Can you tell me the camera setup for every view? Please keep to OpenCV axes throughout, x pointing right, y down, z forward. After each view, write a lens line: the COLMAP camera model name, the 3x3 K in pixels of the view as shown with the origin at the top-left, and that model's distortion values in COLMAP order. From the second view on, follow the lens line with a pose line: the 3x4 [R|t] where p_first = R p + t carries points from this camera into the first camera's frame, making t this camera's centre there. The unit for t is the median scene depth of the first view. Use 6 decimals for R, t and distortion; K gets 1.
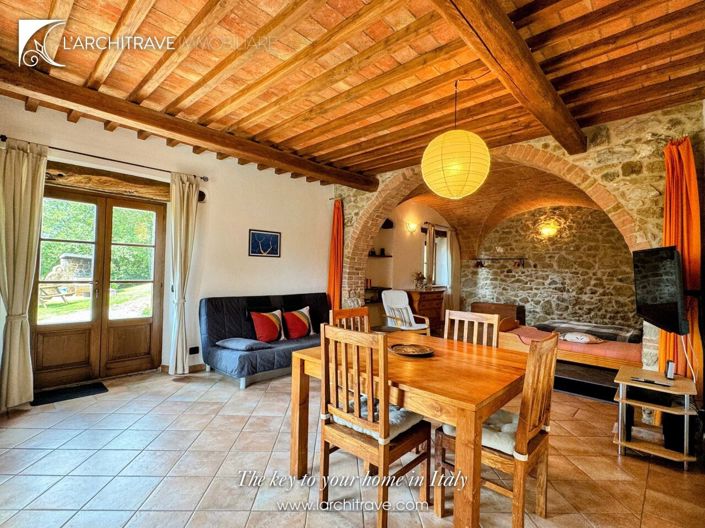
lens RADIAL K [[345.6, 0, 354.2], [0, 345.6, 262.4], [0, 0, 1]] dist [-0.011246, 0.001217]
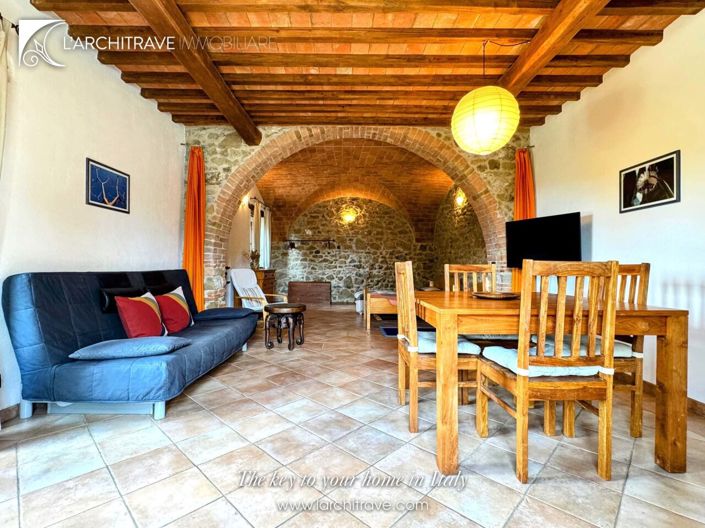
lens RADIAL K [[329.9, 0, 355.7], [0, 329.9, 262.9], [0, 0, 1]] dist [-0.006088, -0.000497]
pose [[0.722533, -0.013429, 0.691206, -0.301897], [-0.004022, 0.999713, 0.023627, 0.055086], [-0.691324, -0.019852, 0.722272, 0.236442]]
